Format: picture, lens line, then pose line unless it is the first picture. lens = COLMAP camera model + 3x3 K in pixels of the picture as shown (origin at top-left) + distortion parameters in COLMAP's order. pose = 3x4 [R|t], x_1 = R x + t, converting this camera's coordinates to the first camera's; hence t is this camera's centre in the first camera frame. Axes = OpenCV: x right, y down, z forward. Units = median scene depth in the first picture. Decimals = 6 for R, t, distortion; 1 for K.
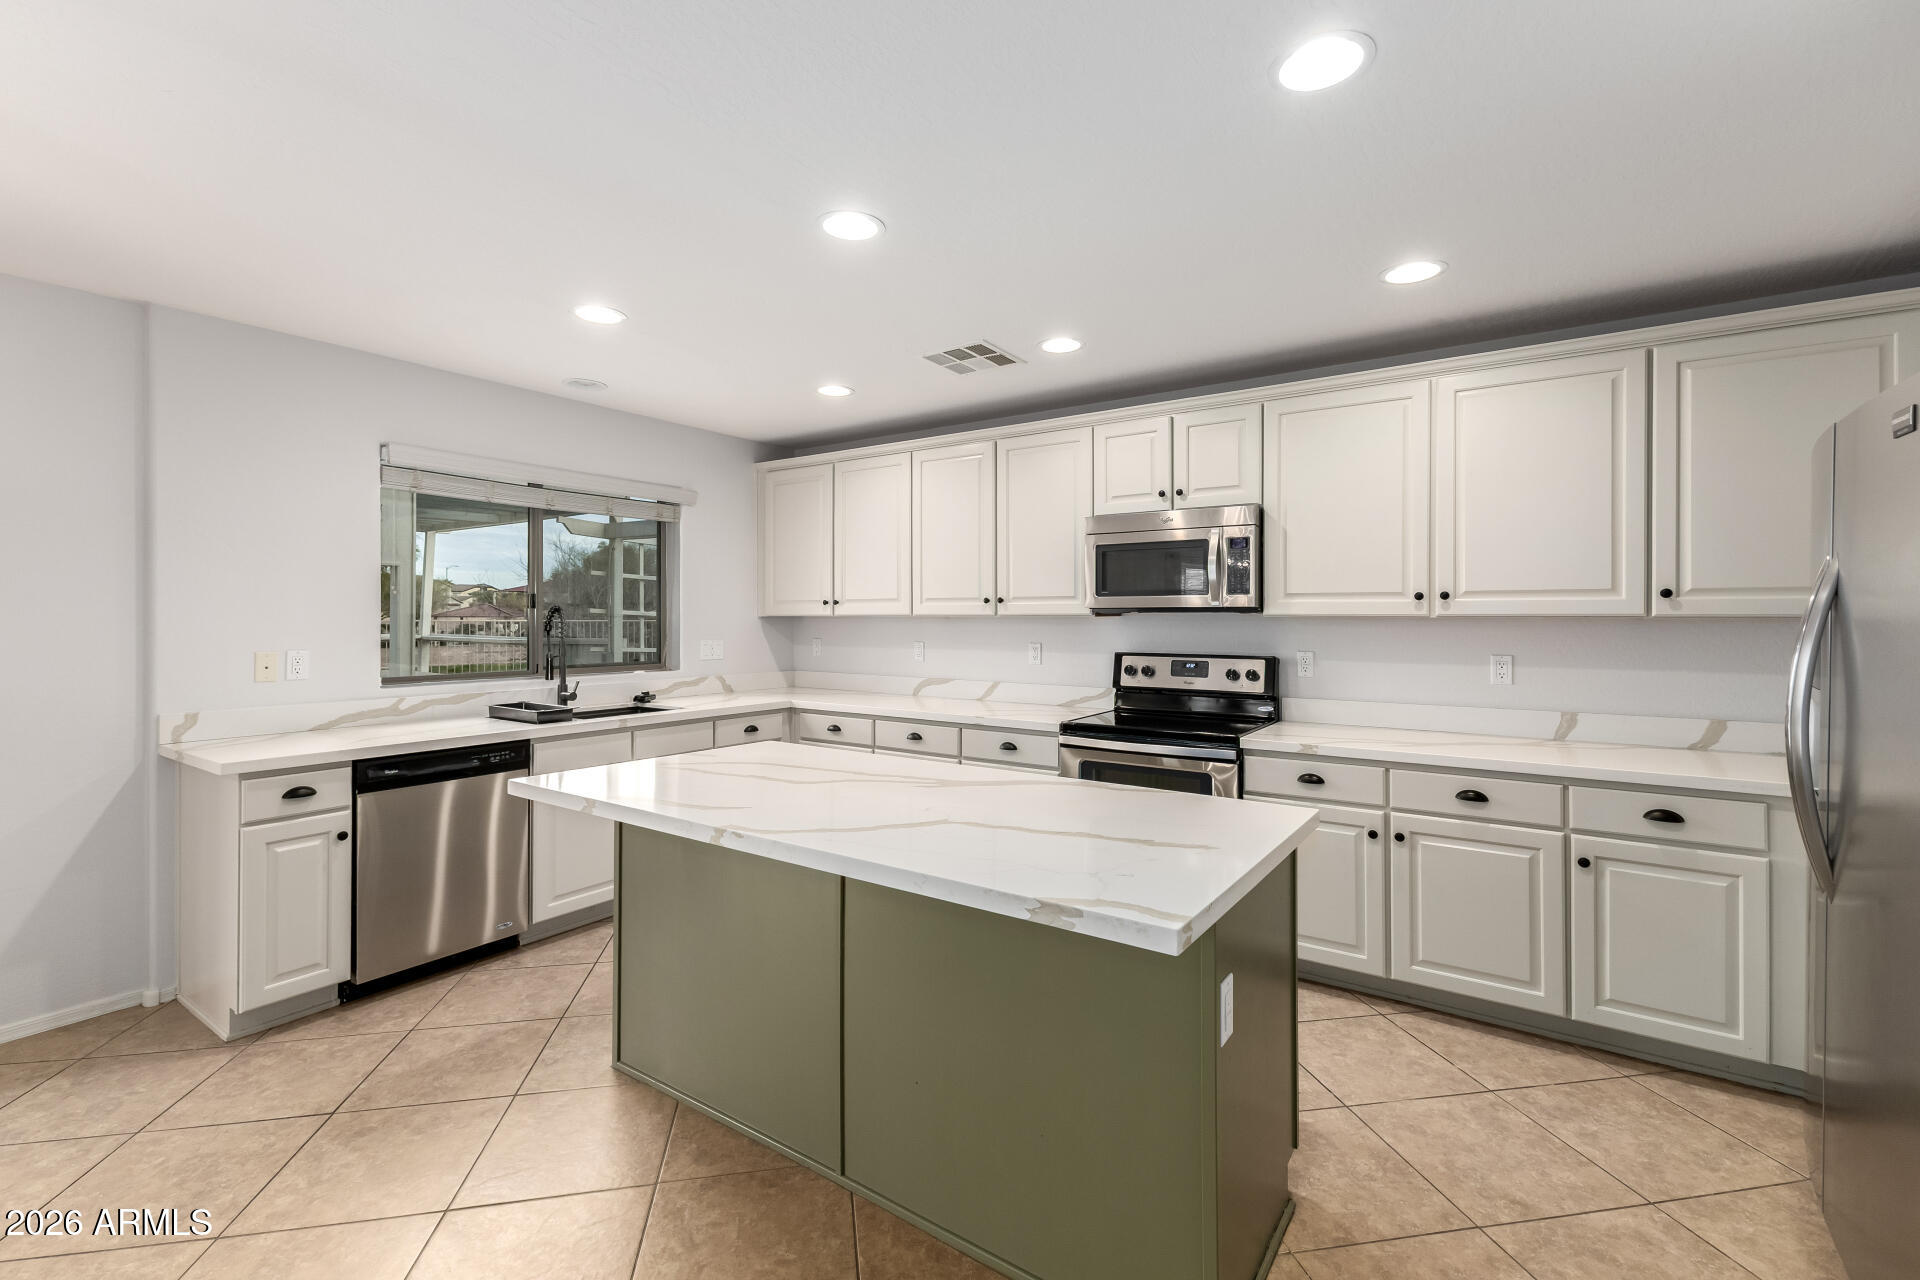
lens RADIAL K [[823.5, 0, 966.9], [0, 823.5, 613.9], [0, 0, 1]] dist [0.003226, 0.000745]
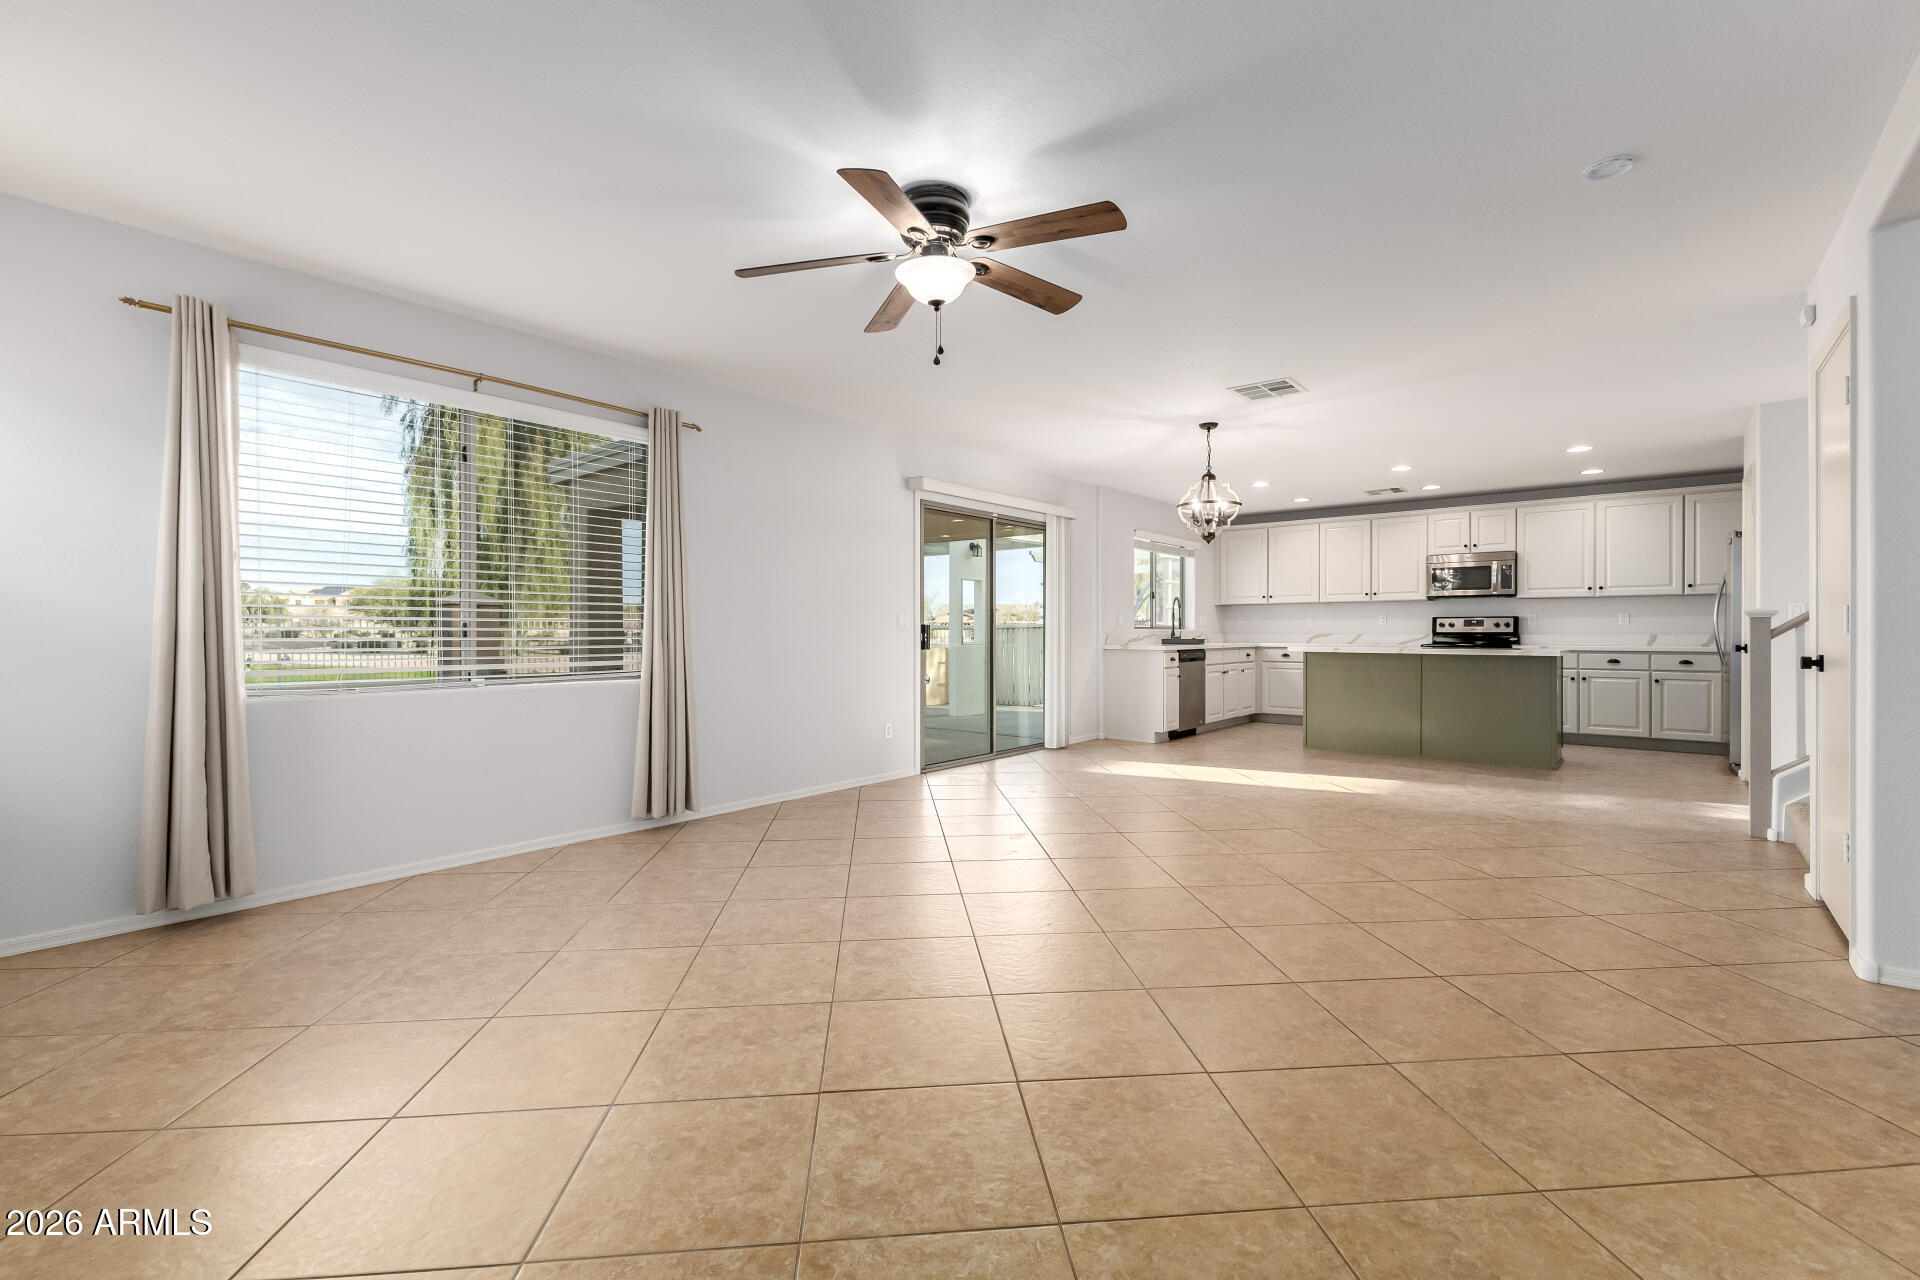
lens RADIAL K [[823.5, 0, 957.4], [0, 823.5, 626.9], [0, 0, 1]] dist [0.003226, 0.000745]
pose [[0.994940, -0.003155, -0.100422, -0.978267], [0.003174, 0.999995, 0.000030, 0.078714], [0.100421, -0.000348, 0.994945, -1.487332]]
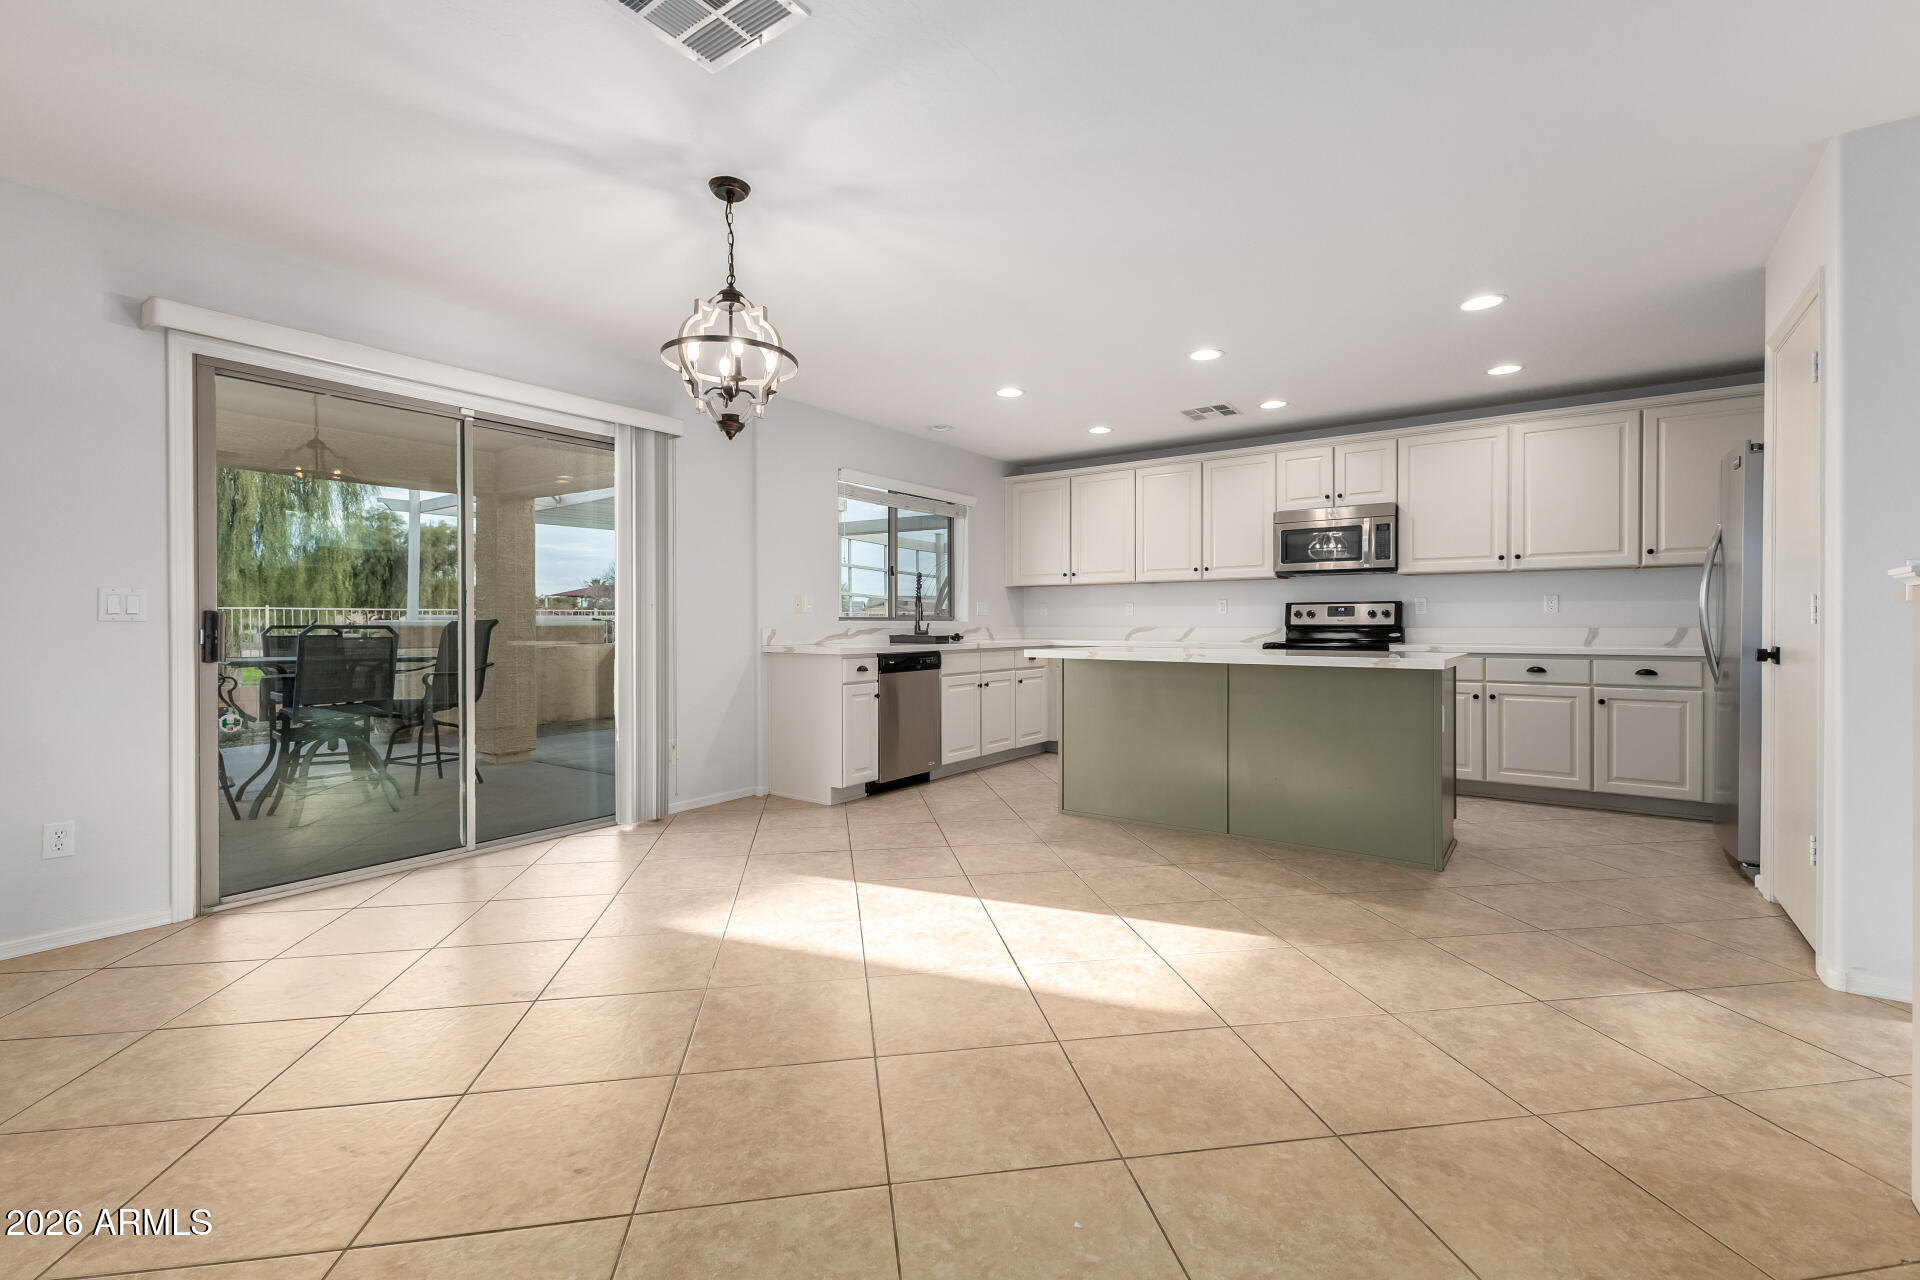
lens RADIAL K [[823.5, 0, 964.8], [0, 823.5, 624.6], [0, 0, 1]] dist [0.003226, 0.000745]
pose [[0.999700, -0.003113, -0.024293, -0.422960], [0.003264, 0.999976, 0.006167, 0.086400], [0.024273, -0.006244, 0.999686, -0.589948]]
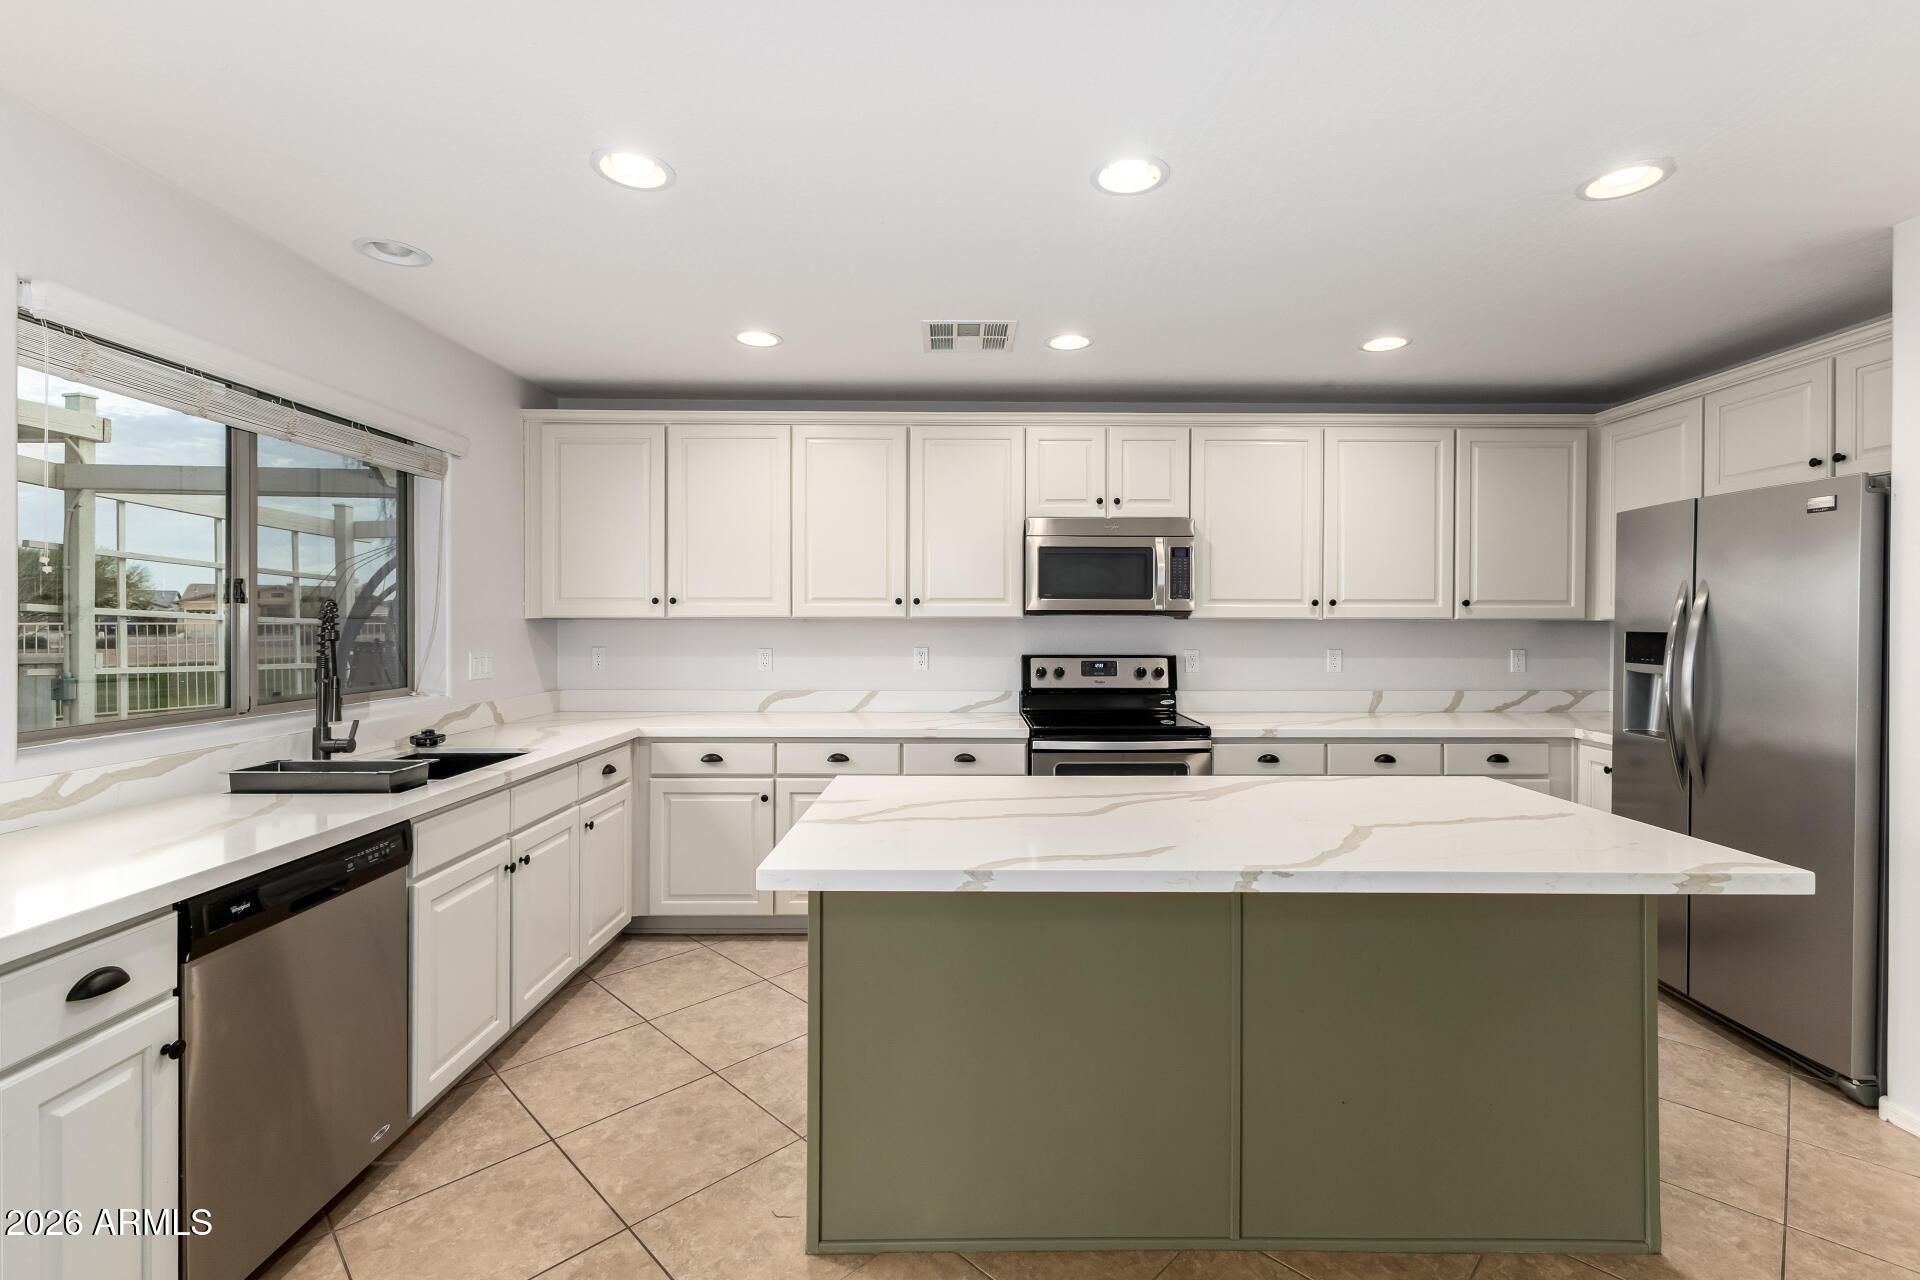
lens RADIAL K [[823.5, 0, 962.1], [0, 823.5, 624.7], [0, 0, 1]] dist [0.003226, 0.000745]
pose [[0.820718, -0.001987, 0.571331, -0.519534], [-0.003076, 0.999964, 0.007898, 0.002627], [-0.571326, -0.008239, 0.820682, 0.250566]]
